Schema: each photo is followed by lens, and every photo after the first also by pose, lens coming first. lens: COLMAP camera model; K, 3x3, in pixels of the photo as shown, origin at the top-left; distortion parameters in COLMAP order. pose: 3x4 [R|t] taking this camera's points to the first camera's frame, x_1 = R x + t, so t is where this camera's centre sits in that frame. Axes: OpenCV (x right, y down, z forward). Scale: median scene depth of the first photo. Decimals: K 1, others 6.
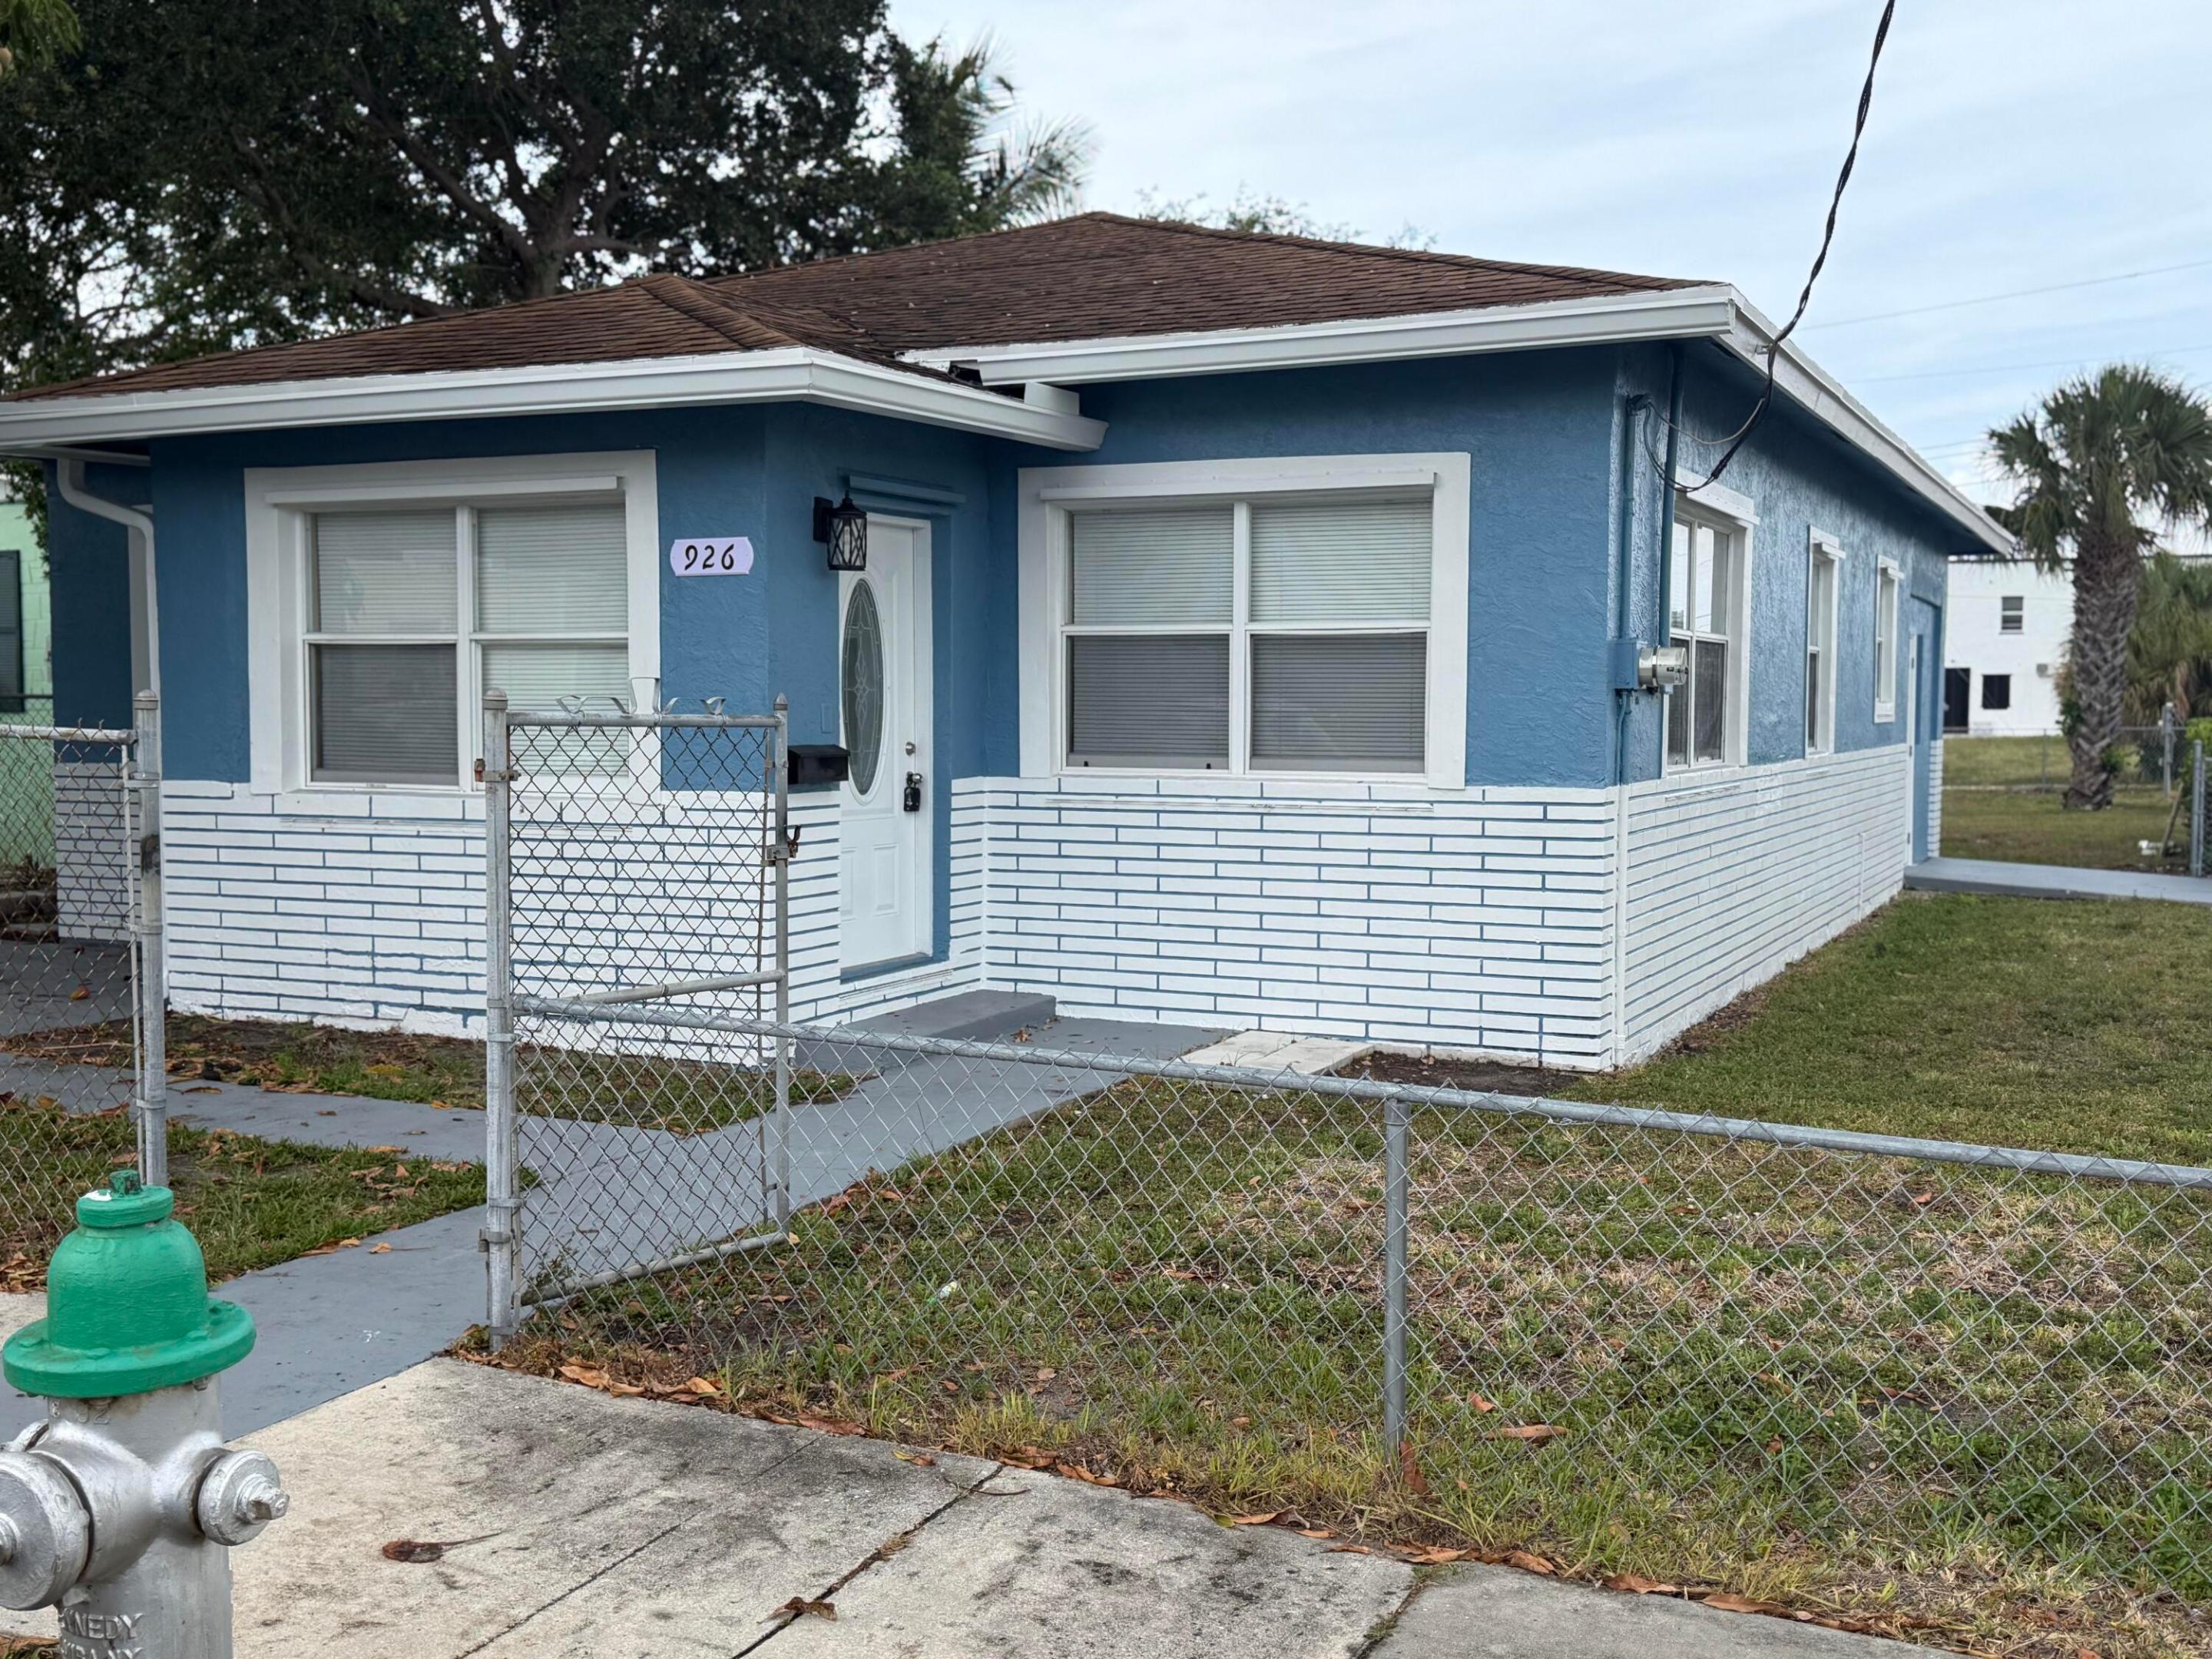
lens RADIAL K [[2218.8, 0, 1108.7], [0, 2218.8, 828.5], [0, 0, 1]] dist [0.205518, -0.440752]
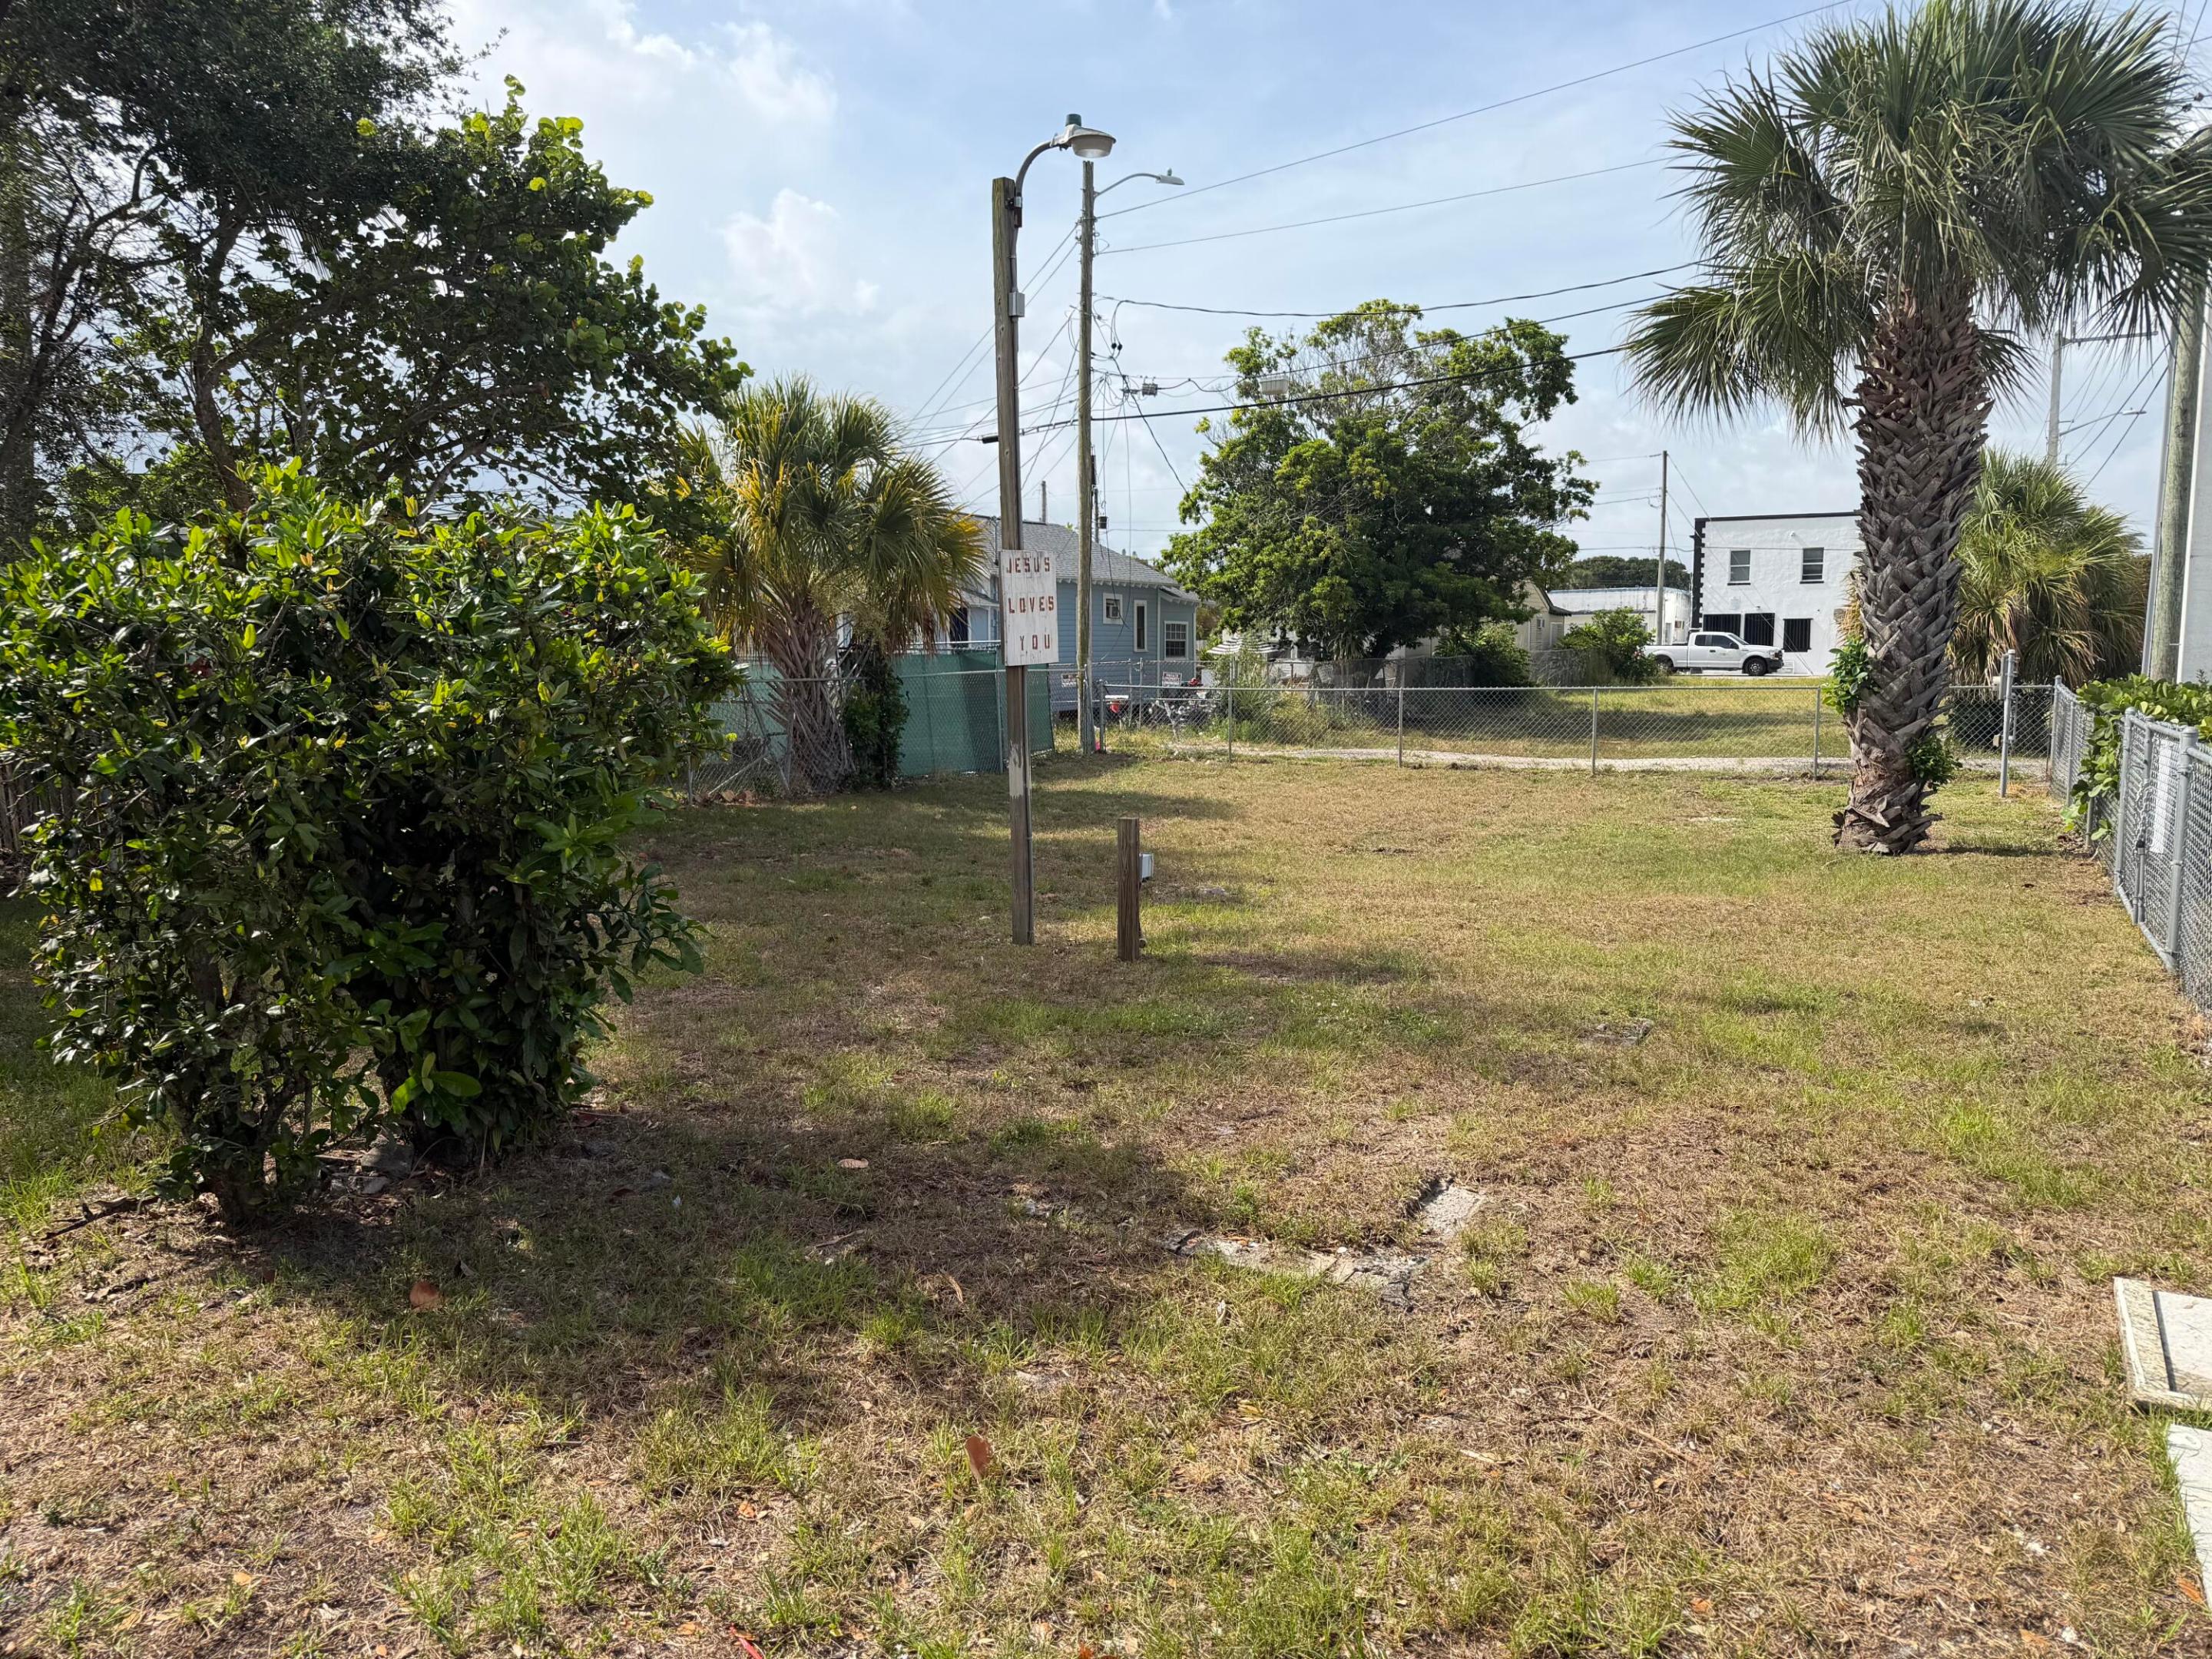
lens RADIAL K [[1541.0, 0, 1106.0], [0, 1541.0, 829.5], [0, 0, 1]] dist [0.054287, -0.090967]
pose [[0.998541, -0.007862, -0.053418, 0.267136], [0.010951, 0.998270, 0.057773, -0.036771], [0.052871, -0.058274, 0.996900, 0.622150]]
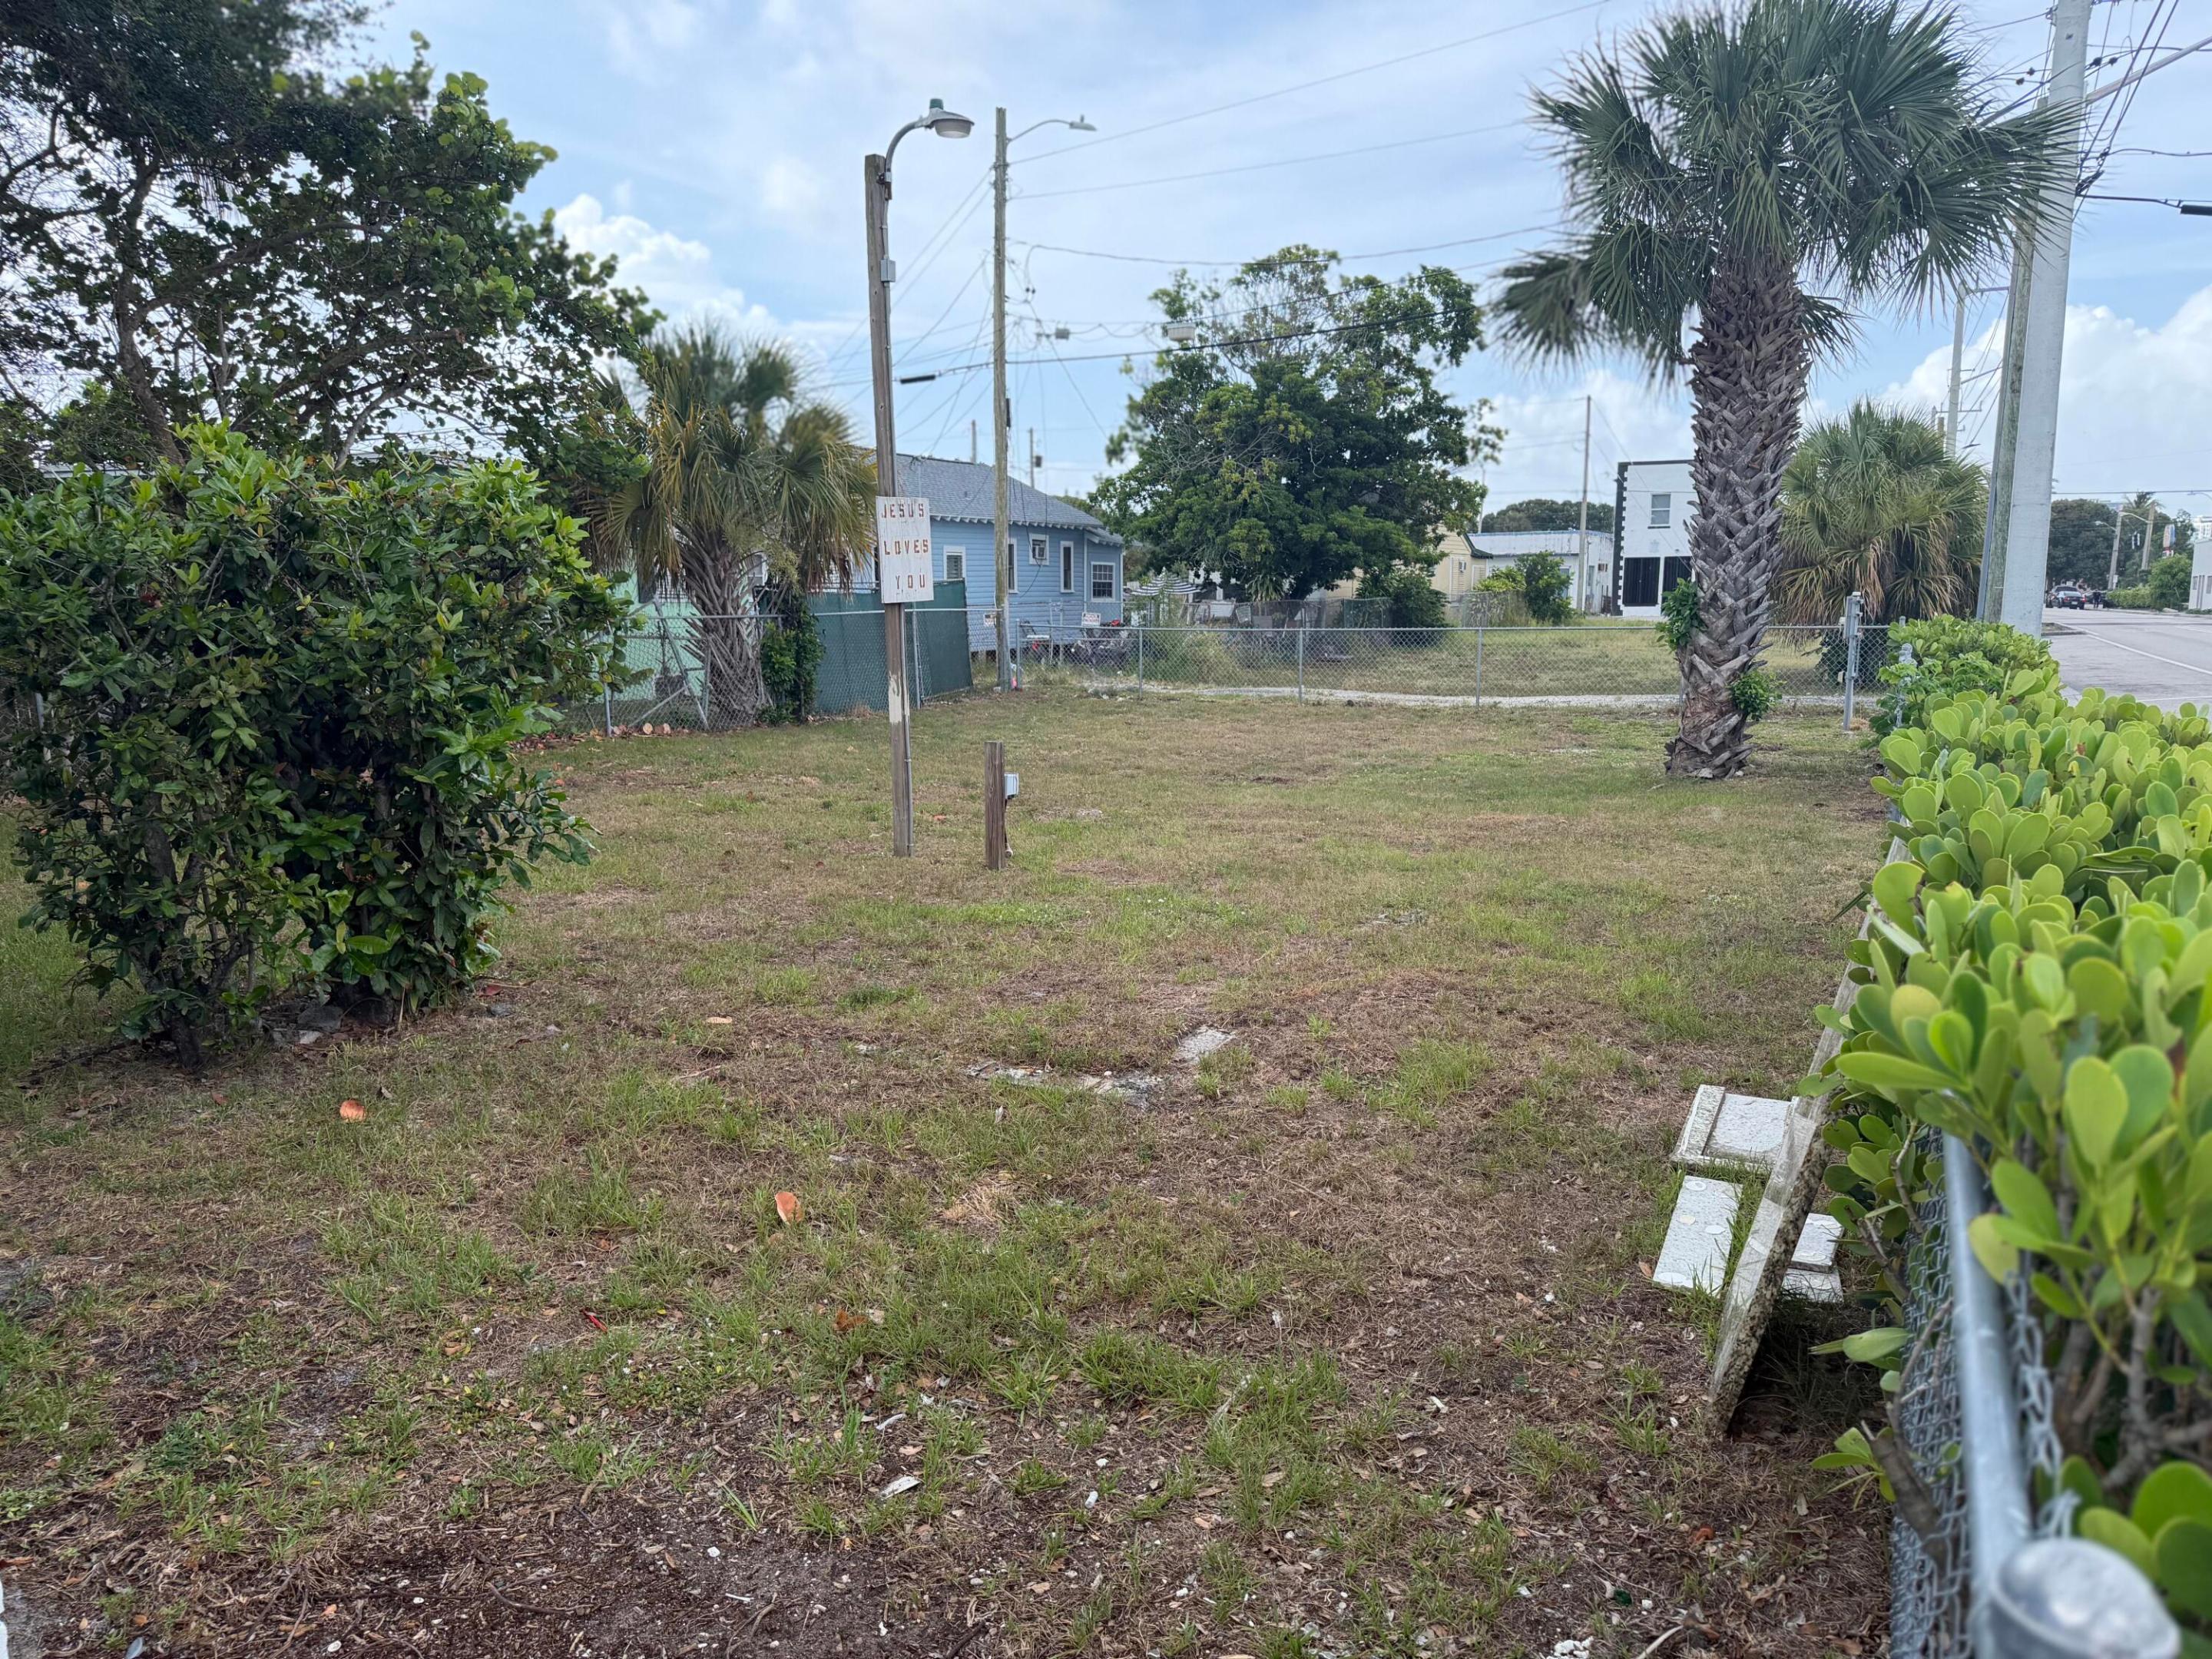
lens RADIAL K [[1540.9, 0, 1113.8], [0, 1540.9, 849.6], [0, 0, 1]] dist [0.031173, -0.048314]
pose [[0.999867, -0.008692, -0.013791, 0.282285], [0.010133, 0.994082, 0.108159, -0.034555], [0.012770, -0.108285, 0.994038, 0.594530]]
